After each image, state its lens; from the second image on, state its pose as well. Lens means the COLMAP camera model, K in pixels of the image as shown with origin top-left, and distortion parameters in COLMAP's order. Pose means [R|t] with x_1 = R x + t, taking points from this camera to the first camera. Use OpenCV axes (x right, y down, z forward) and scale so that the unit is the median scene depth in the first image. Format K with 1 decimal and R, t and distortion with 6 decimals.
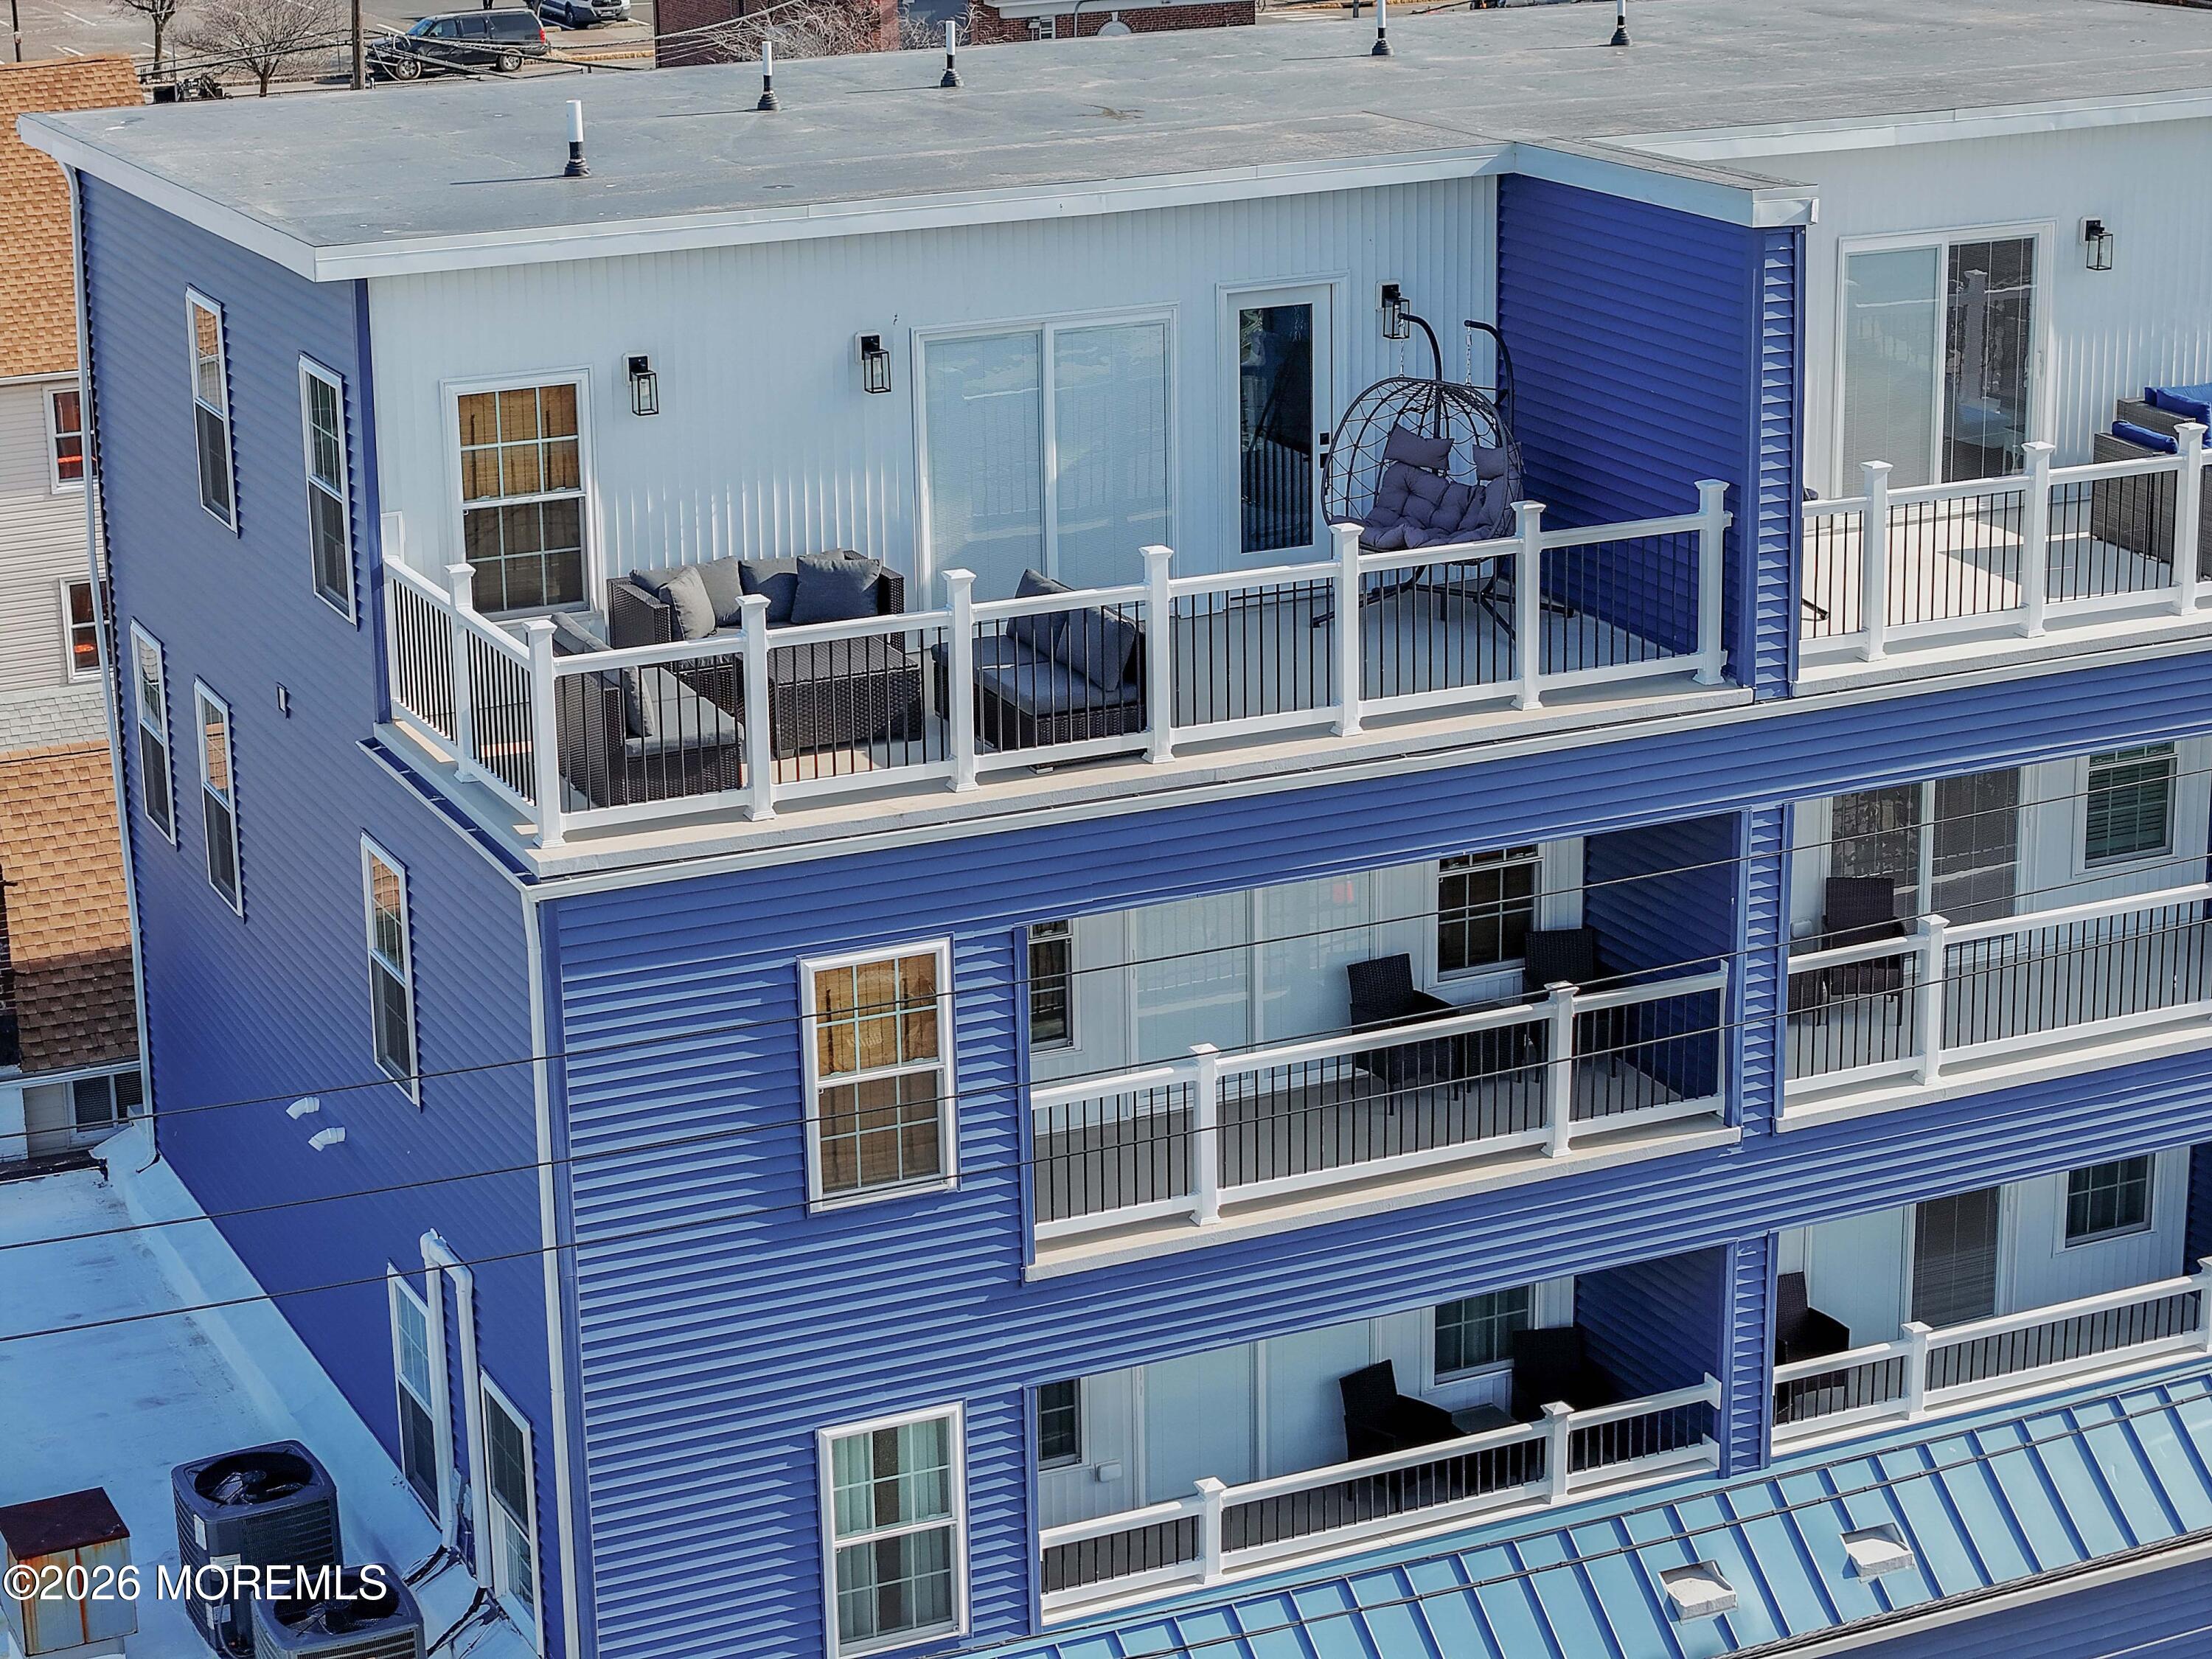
lens RADIAL K [[4349.7, 0, 1027.8], [0, 4349.7, 787.8], [0, 0, 1]] dist [-0.226614, 1.214017]
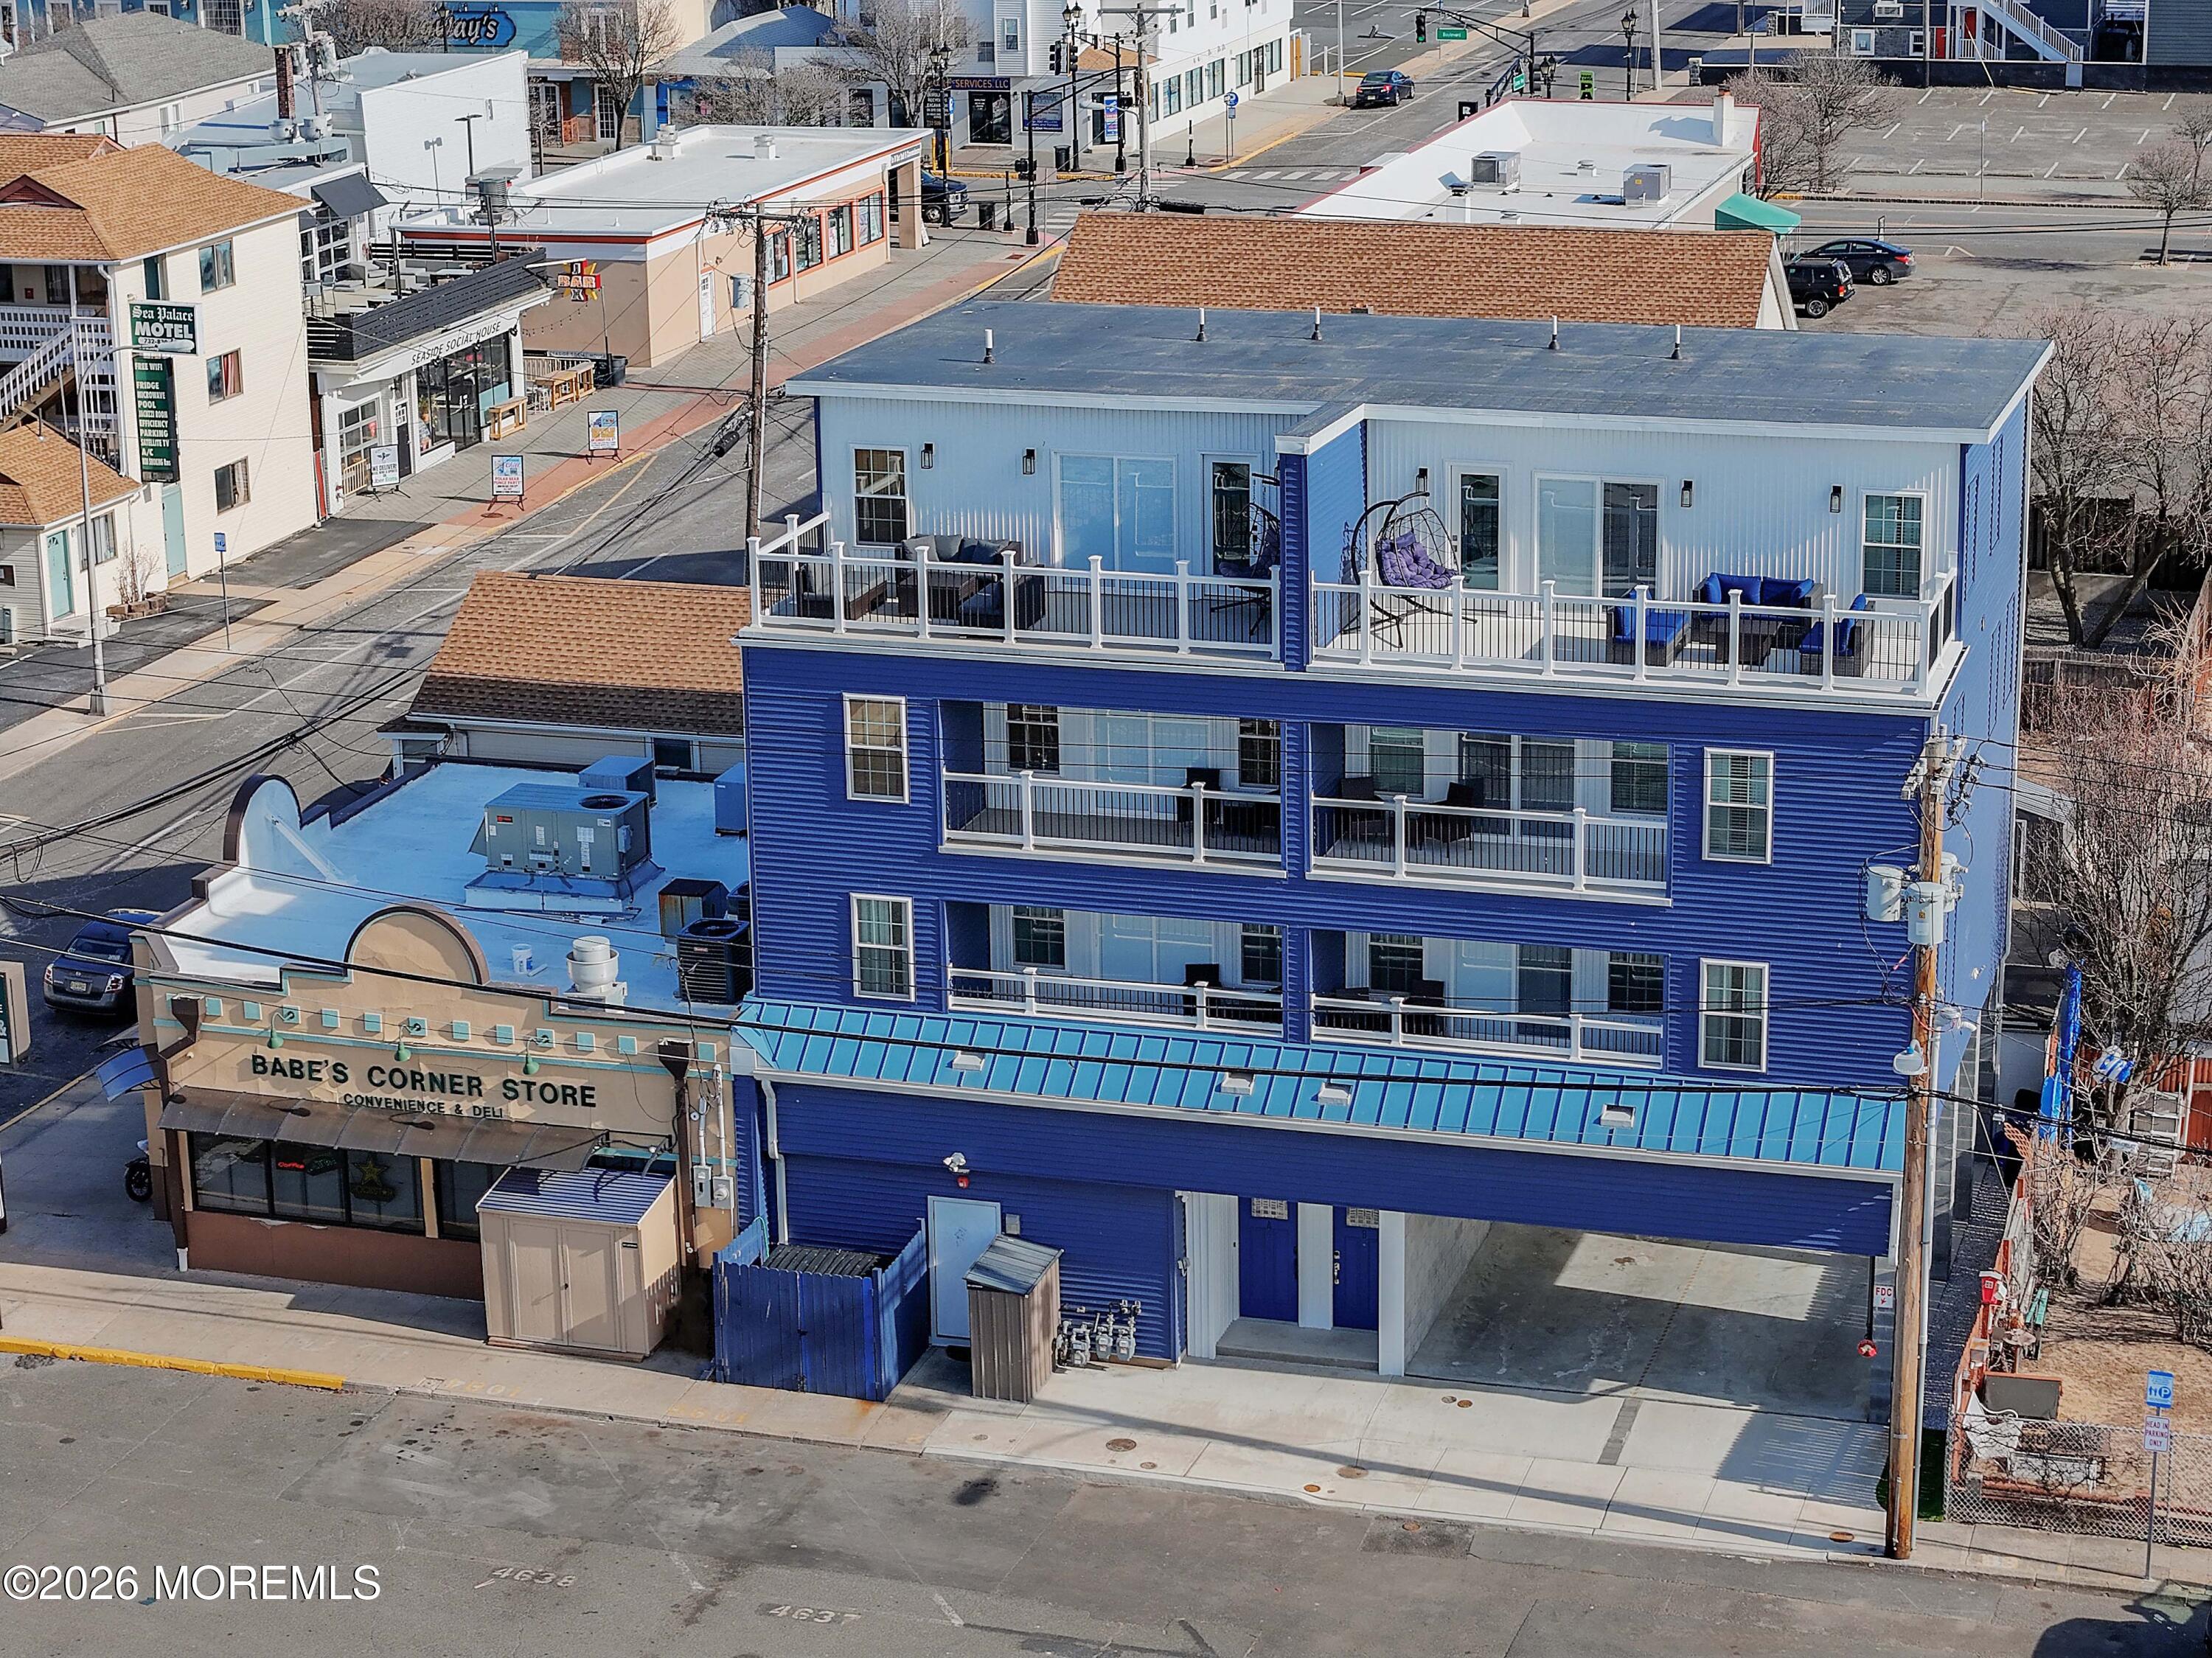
lens RADIAL K [[4349.3, 0, 1027.8], [0, 4349.3, 787.4], [0, 0, 1]] dist [-0.226614, 1.214017]
pose [[0.741477, 0.185028, -0.644962, 1.473669], [-0.184686, 0.980377, 0.068929, -0.087701], [0.645060, 0.068006, 0.761100, -0.728293]]
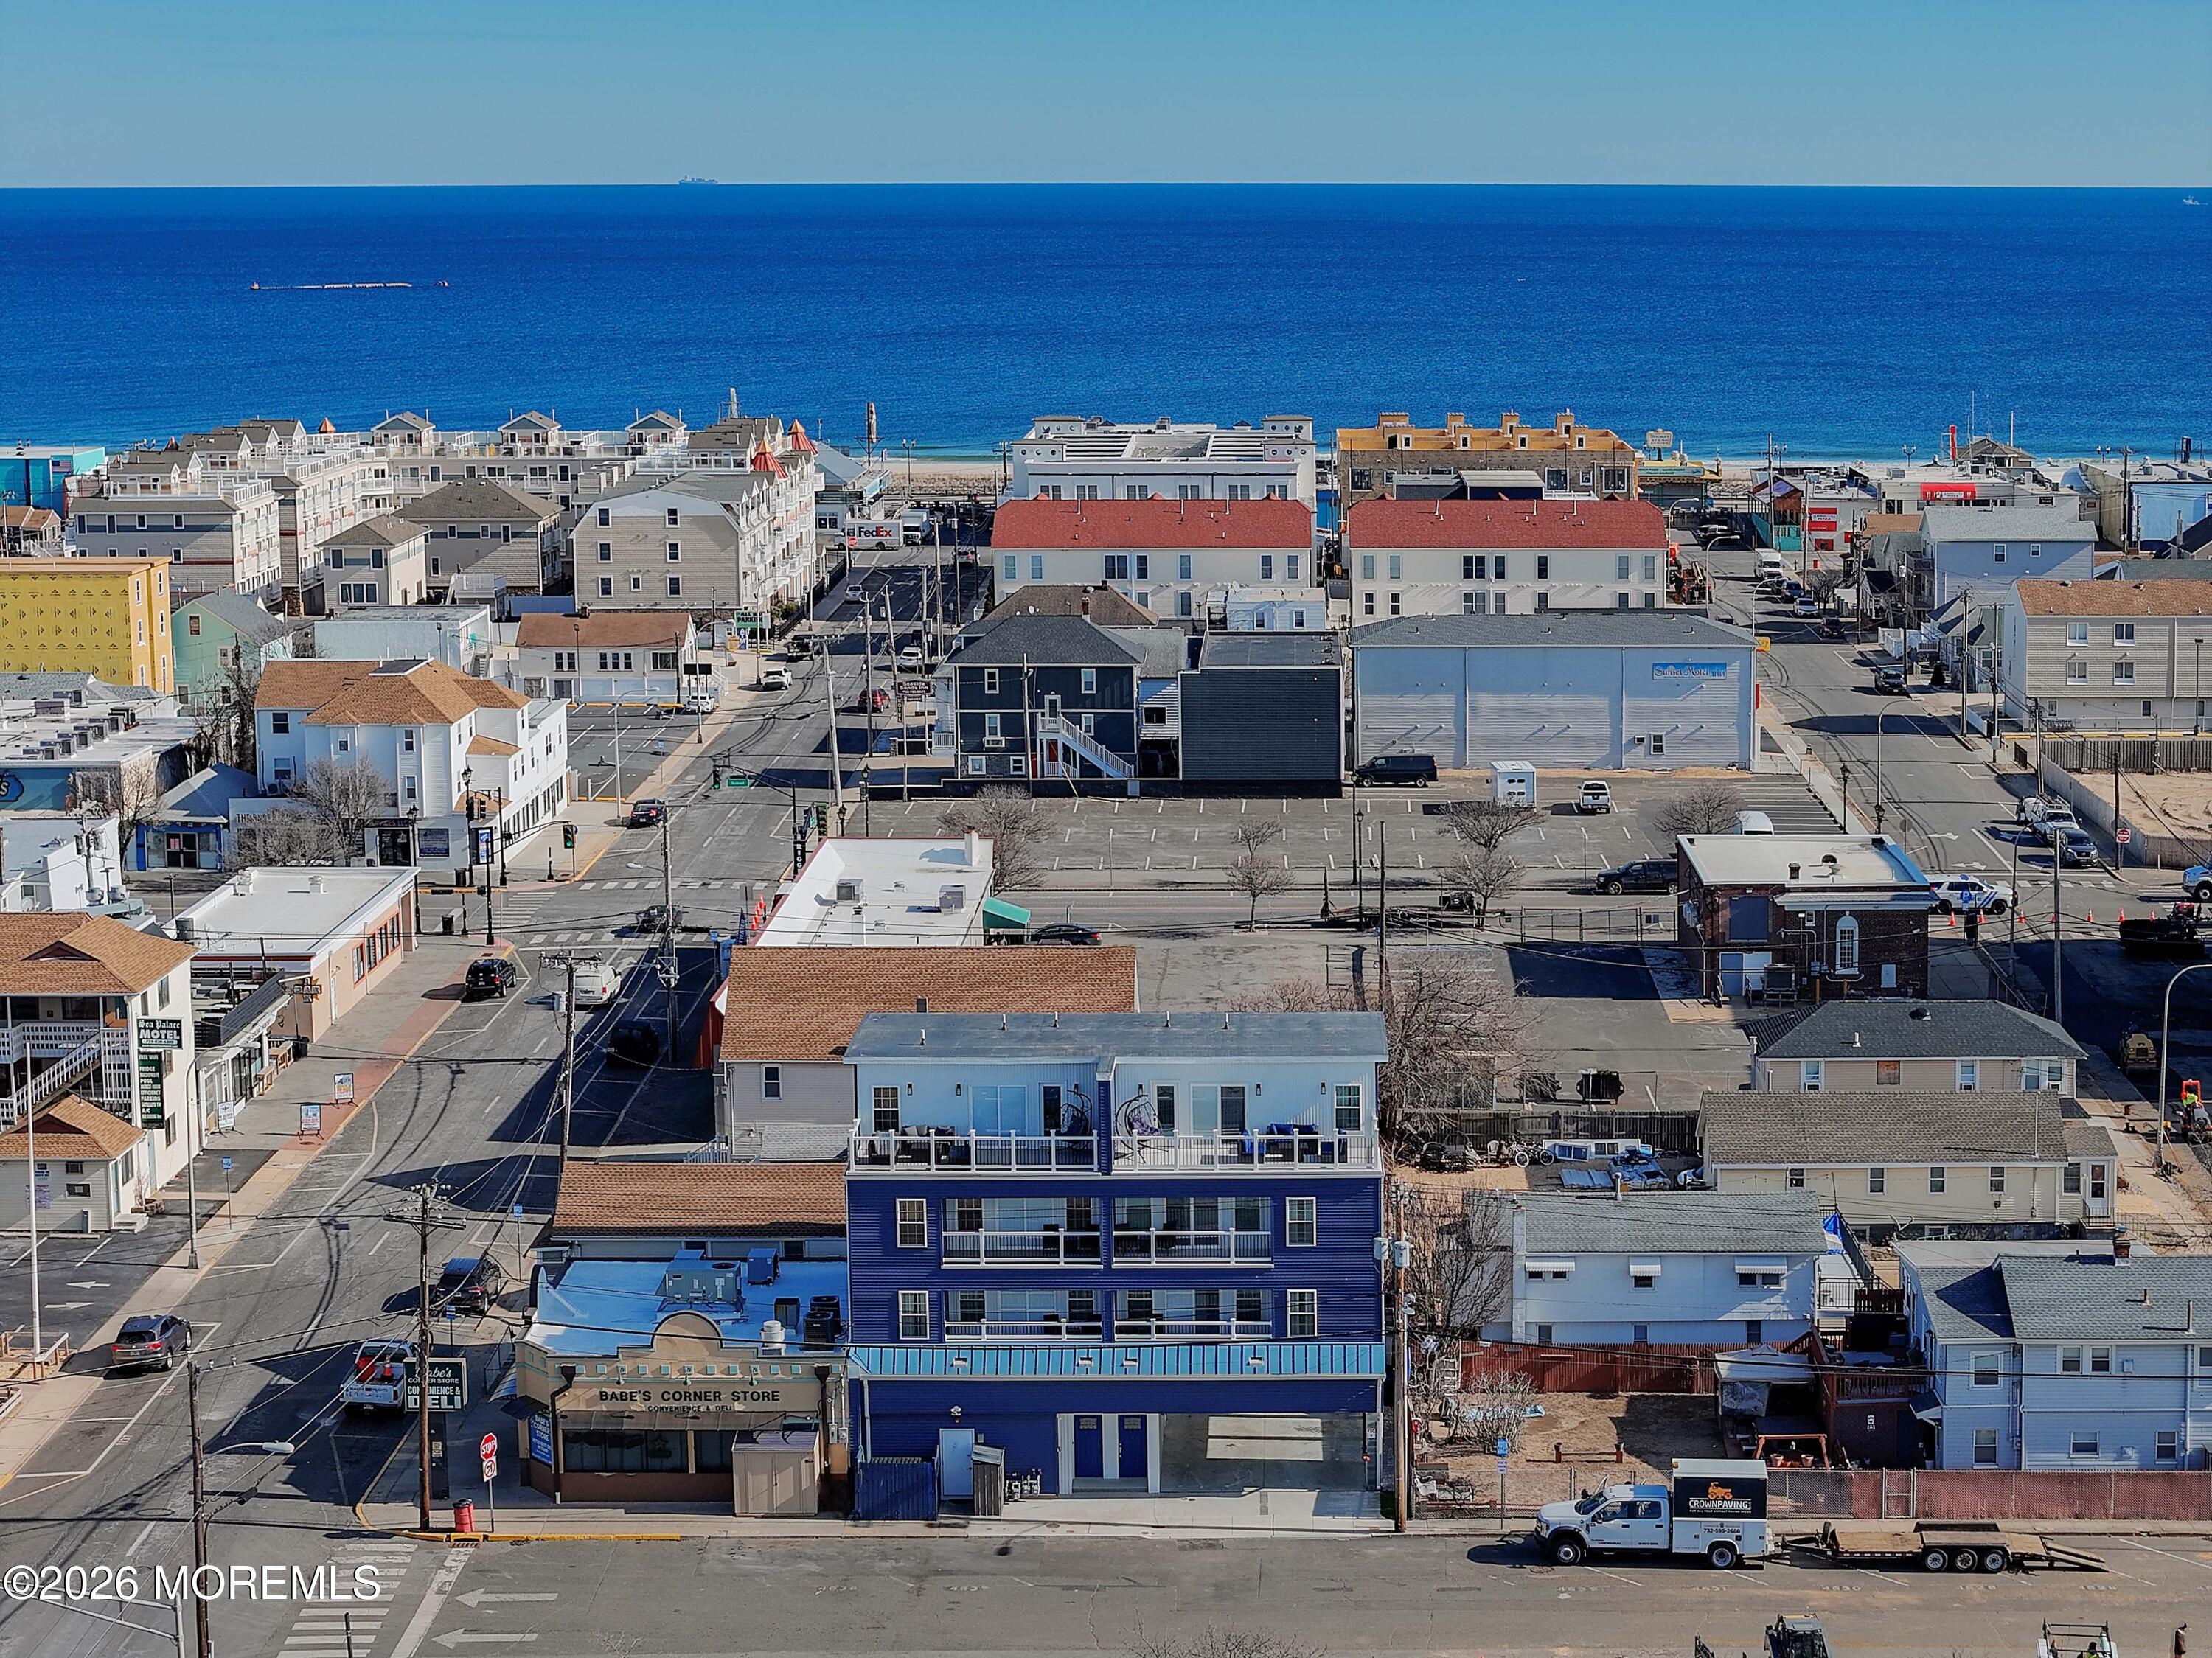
lens RADIAL K [[4417.8, 0, 1202.5], [0, 4417.8, 502.9], [0, 0, 1]] dist [-0.197810, 0.533024]
pose [[0.912267, 0.043124, -0.407319, 2.279207], [-0.126584, 0.975444, -0.180237, 0.120938], [0.389545, 0.215984, 0.895324, -3.616998]]
